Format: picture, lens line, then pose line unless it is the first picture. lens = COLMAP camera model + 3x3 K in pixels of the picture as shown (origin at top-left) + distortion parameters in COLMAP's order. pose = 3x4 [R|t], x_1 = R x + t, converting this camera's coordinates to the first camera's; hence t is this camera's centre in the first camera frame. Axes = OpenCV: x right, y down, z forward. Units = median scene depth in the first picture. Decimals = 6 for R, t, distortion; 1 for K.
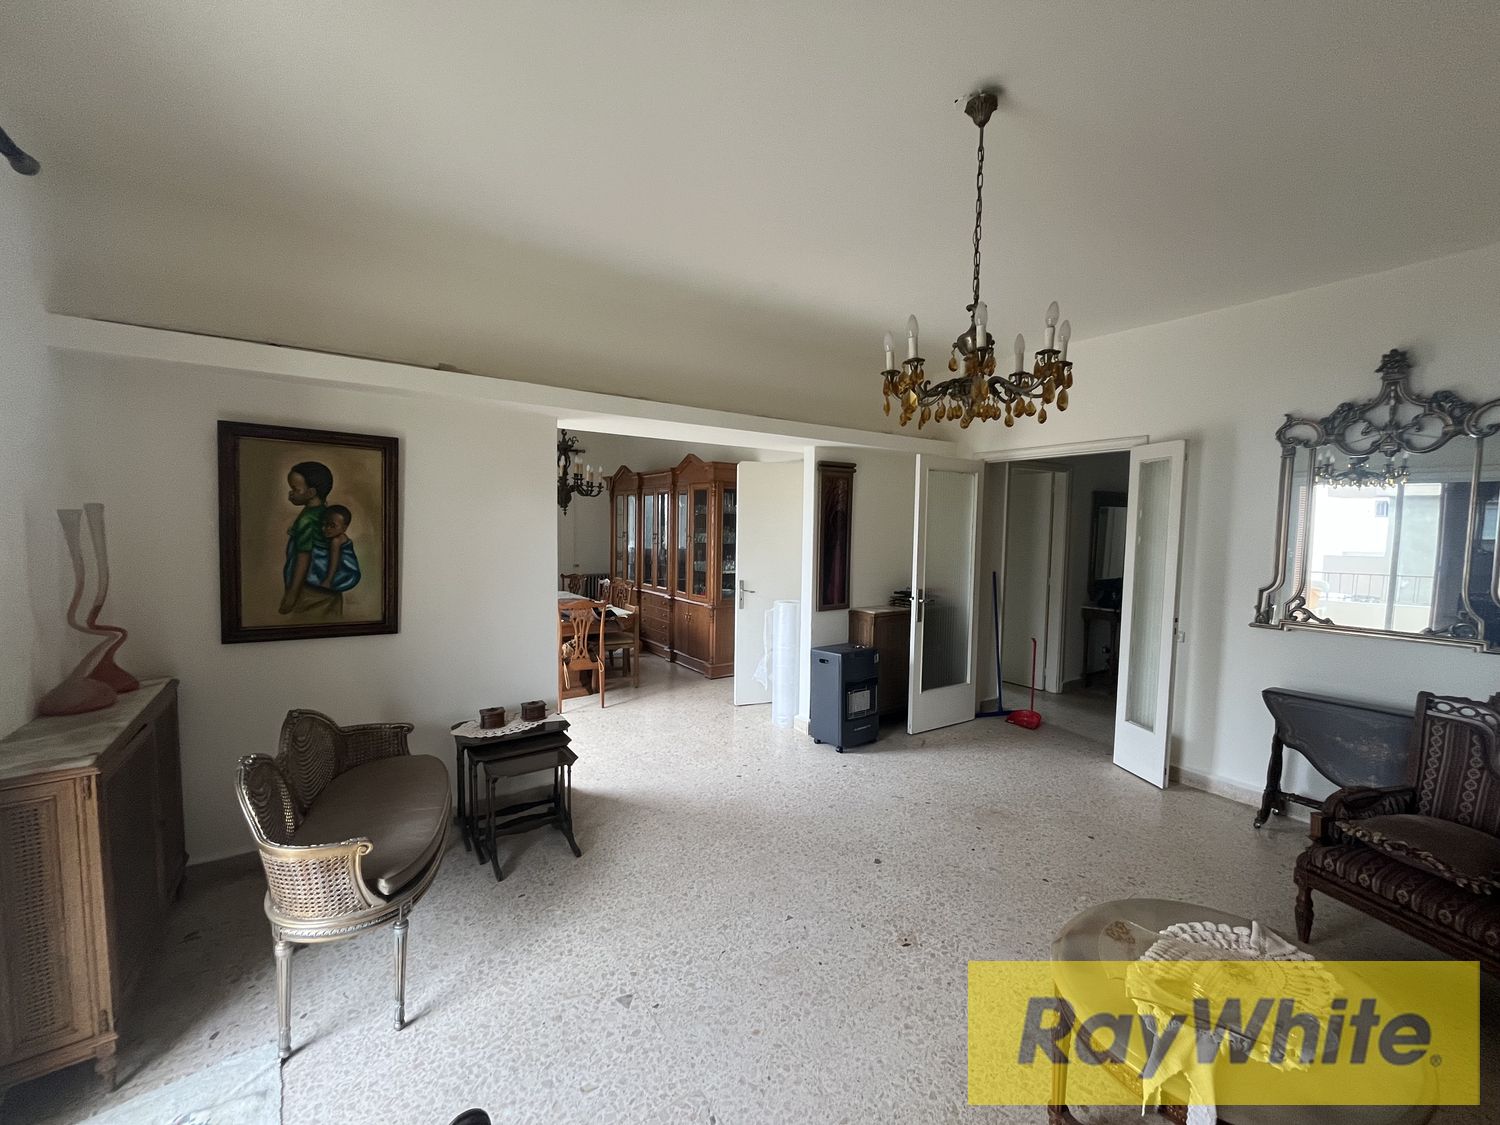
lens RADIAL K [[605.6, 0, 752.6], [0, 605.6, 560.2], [0, 0, 1]] dist [-0.001296, 0.000397]
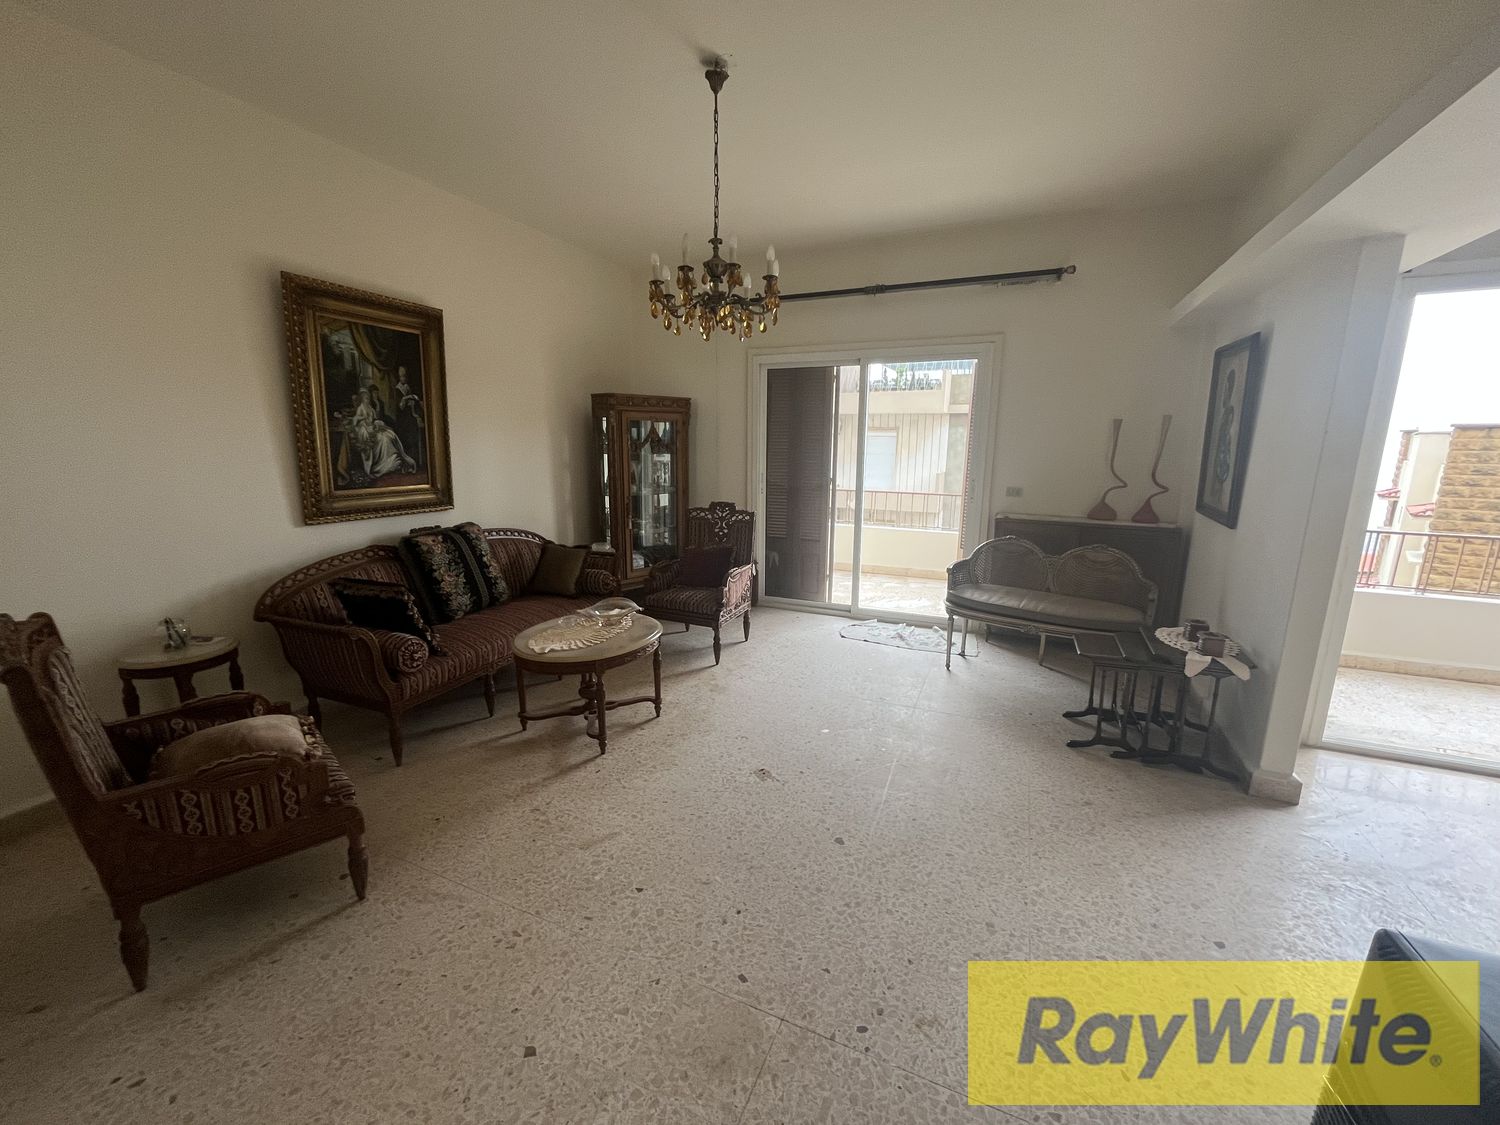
lens RADIAL K [[605.6, 0, 744.9], [0, 605.6, 559.7], [0, 0, 1]] dist [-0.001296, 0.000397]
pose [[-0.864371, 0.079104, -0.496594, 0.686693], [-0.048817, 0.969684, 0.239436, -0.036730], [0.500480, 0.231204, -0.834305, 1.541007]]
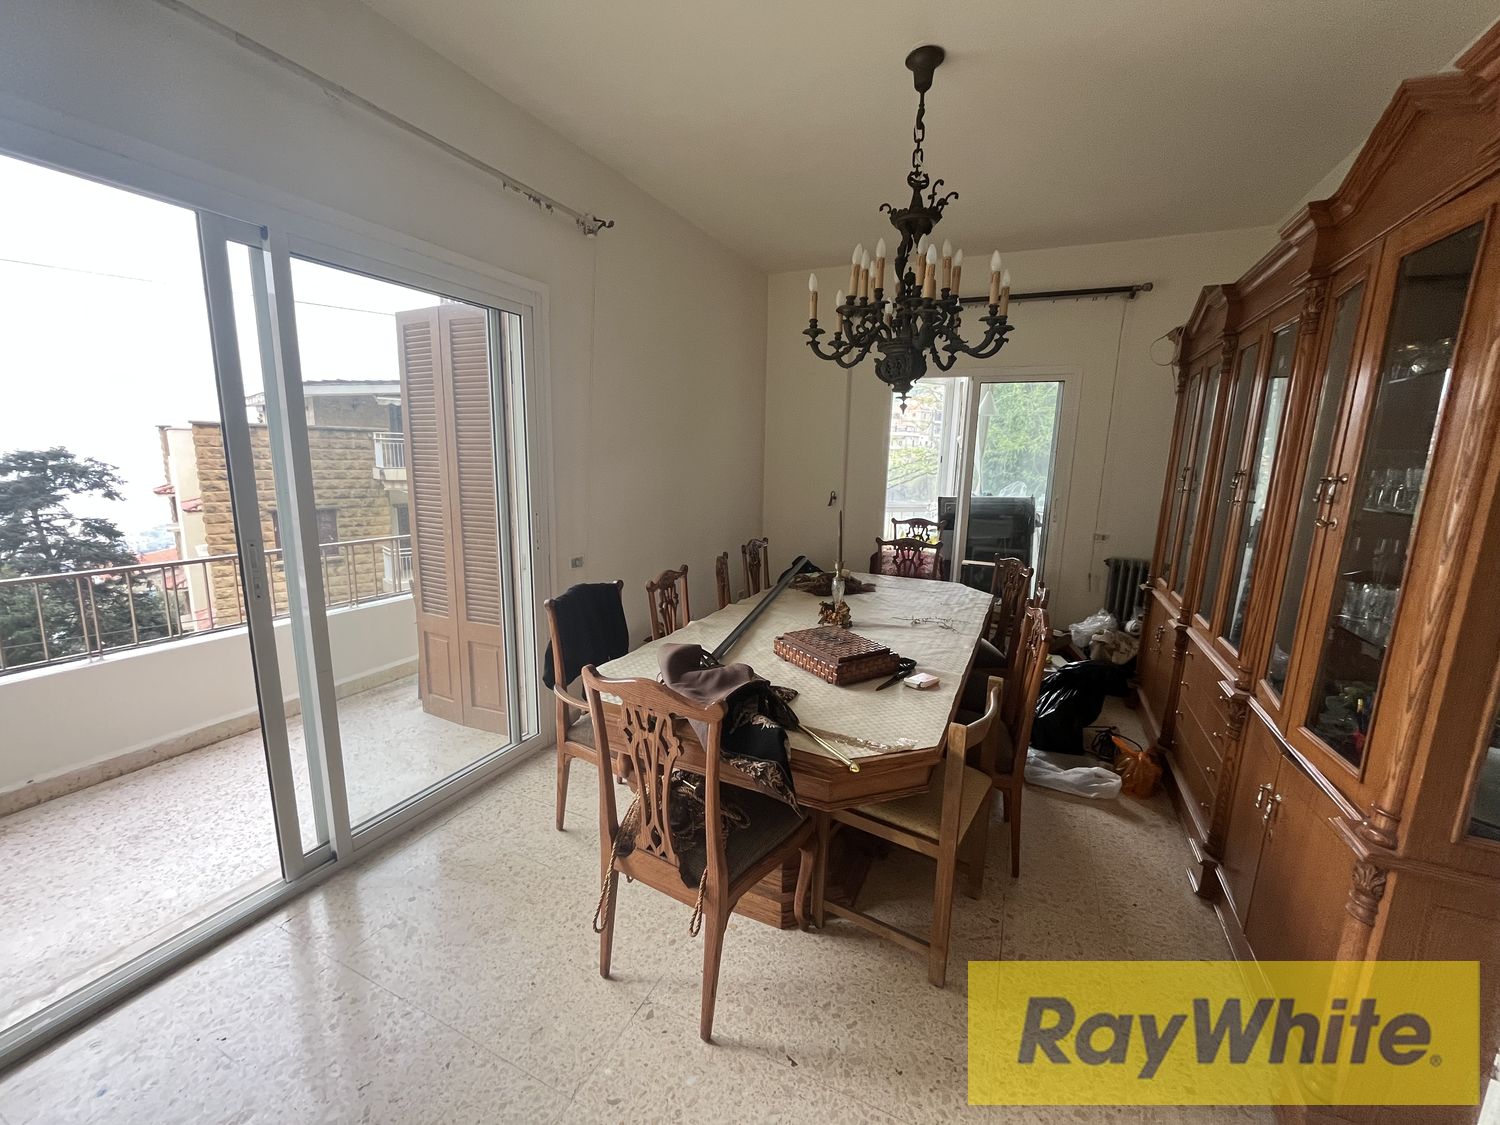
lens RADIAL K [[605.6, 0, 748.1], [0, 605.6, 564.6], [0, 0, 1]] dist [-0.001296, 0.000397]
pose [[0.492542, 0.156400, -0.856120, -0.020556], [-0.070425, 0.987656, 0.139913, -0.057182], [0.867435, -0.008621, 0.497476, 1.583324]]
